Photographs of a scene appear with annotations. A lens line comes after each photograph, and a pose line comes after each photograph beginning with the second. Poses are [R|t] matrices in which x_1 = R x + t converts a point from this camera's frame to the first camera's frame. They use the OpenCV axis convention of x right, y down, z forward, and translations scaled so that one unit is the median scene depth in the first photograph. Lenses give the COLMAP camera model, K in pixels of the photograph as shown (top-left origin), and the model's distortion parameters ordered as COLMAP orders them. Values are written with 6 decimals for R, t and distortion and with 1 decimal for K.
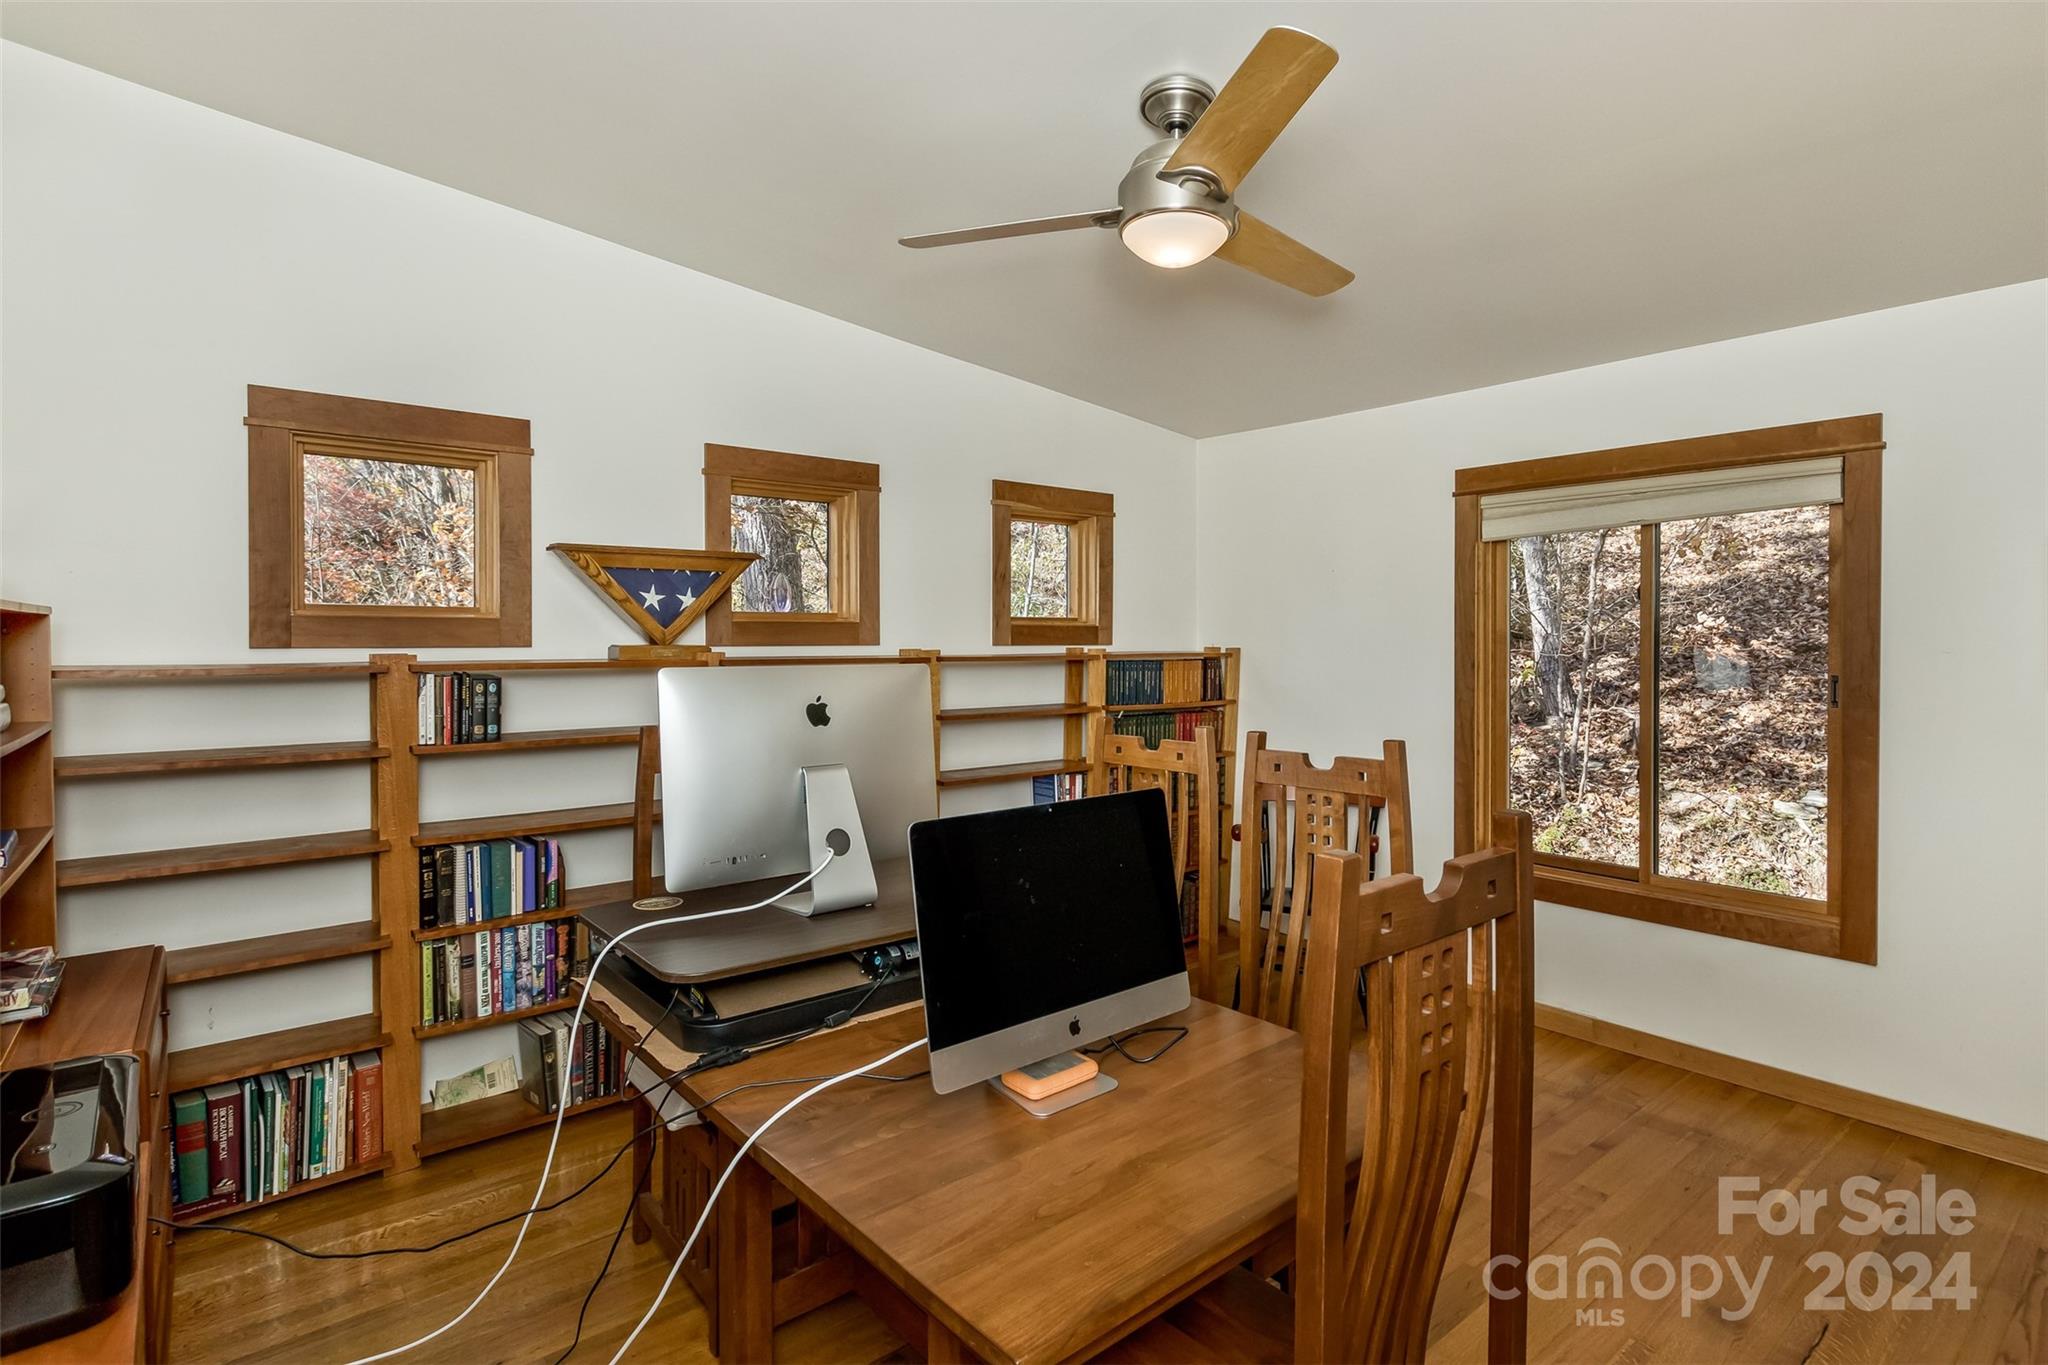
lens RADIAL K [[1025.4, 0, 1029.7], [0, 1025.4, 641.8], [0, 0, 1]] dist [0.003622, 0.000149]
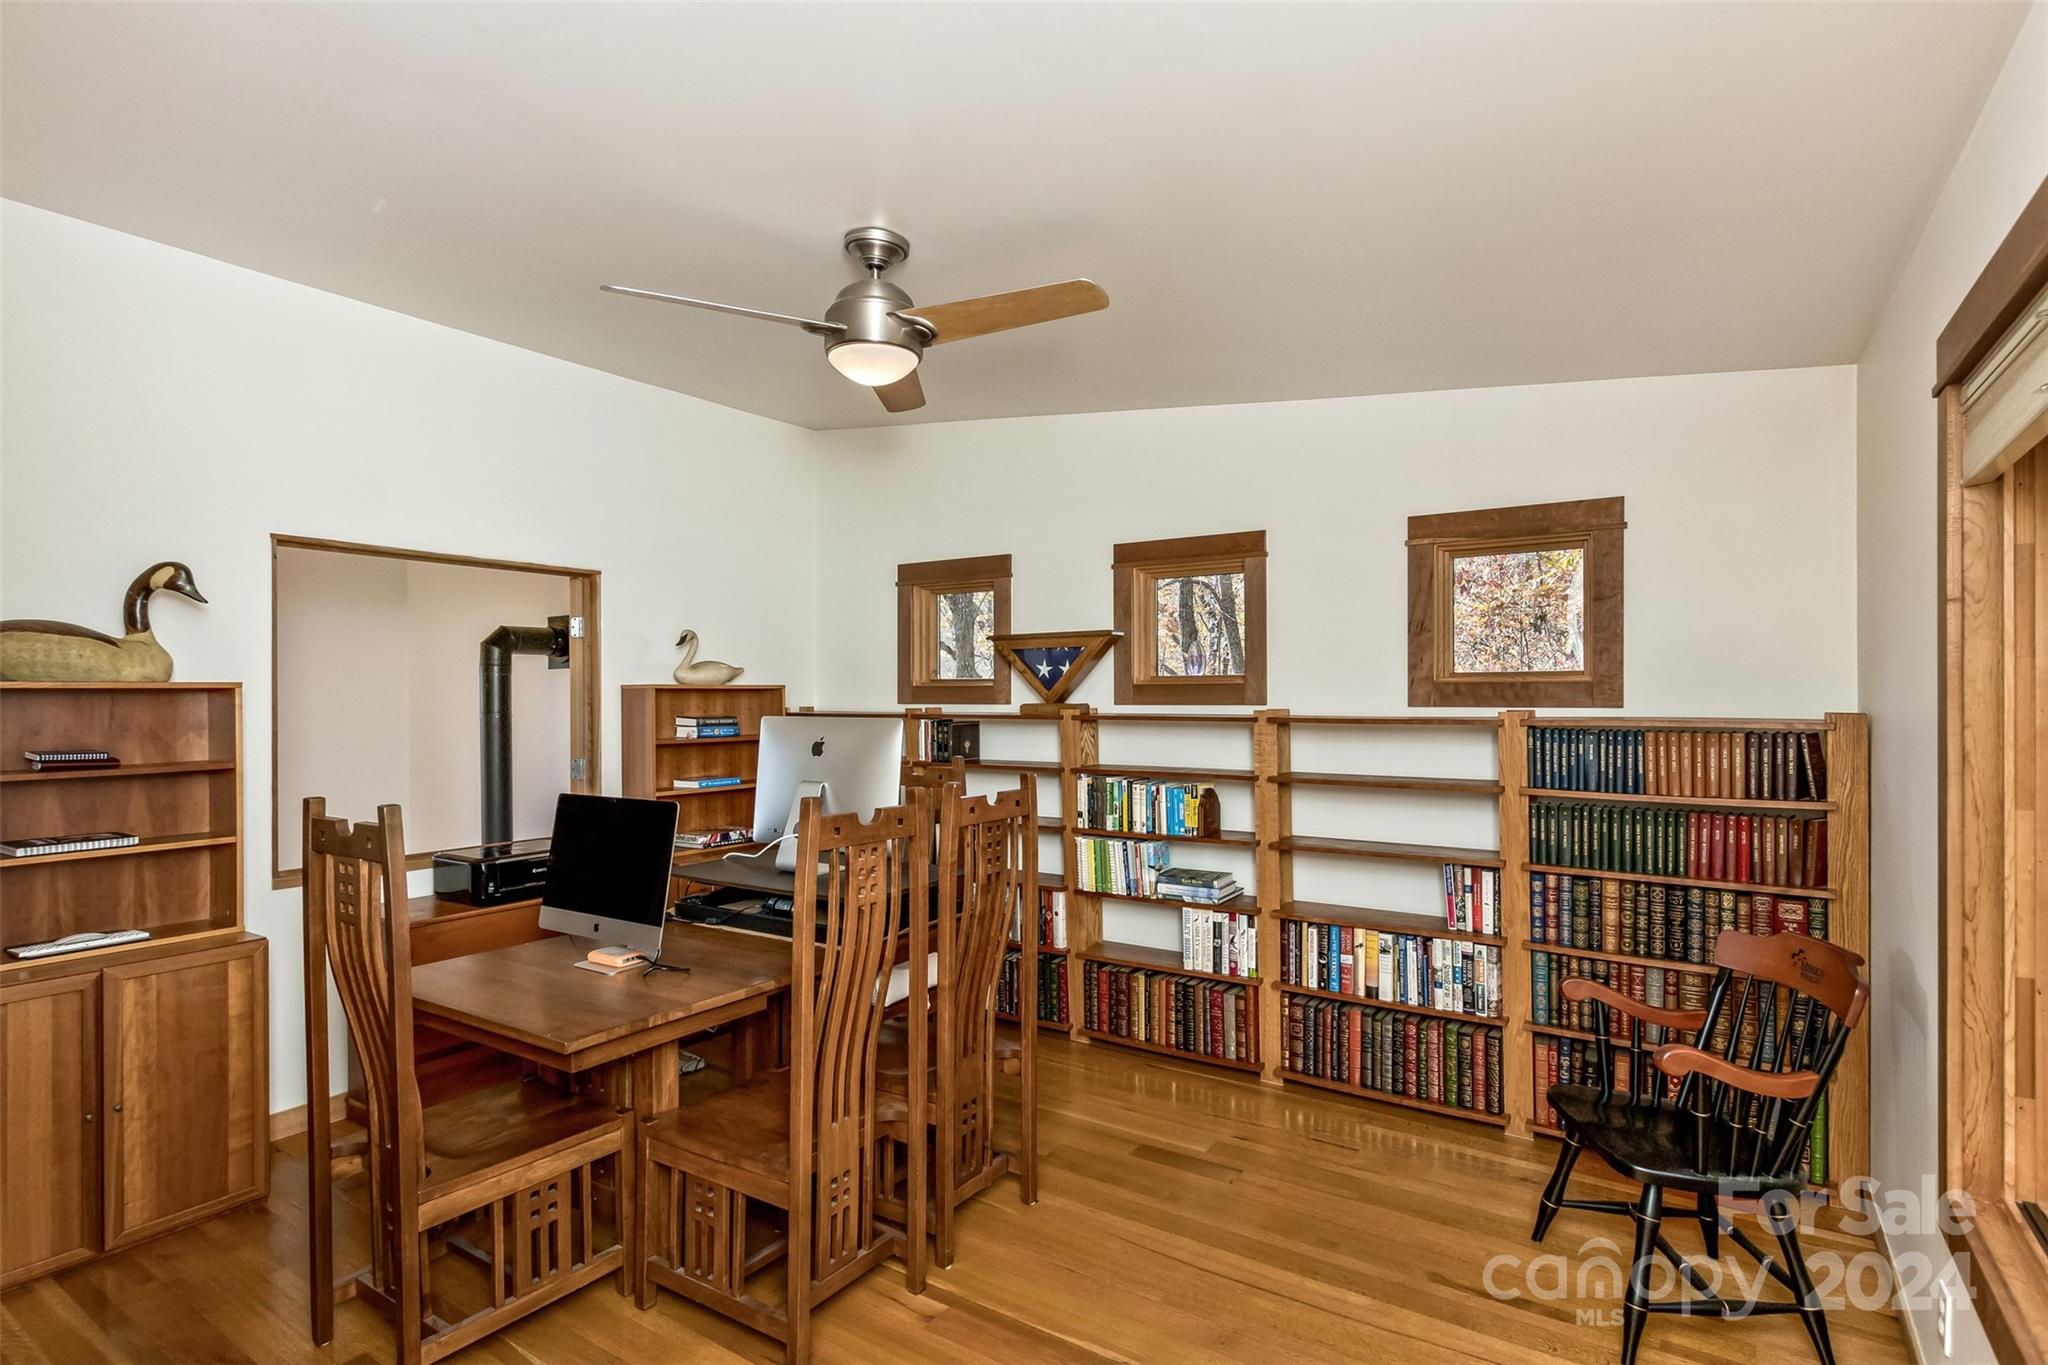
lens RADIAL K [[974.2, 0, 1044.7], [0, 974.2, 703.3], [0, 0, 1]] dist [-0.054446, 0.000020]
pose [[0.302107, 0.003034, -0.953269, 0.724827], [-0.004102, 0.999990, 0.001882, 0.000507], [0.953265, 0.003342, 0.302116, 0.501647]]
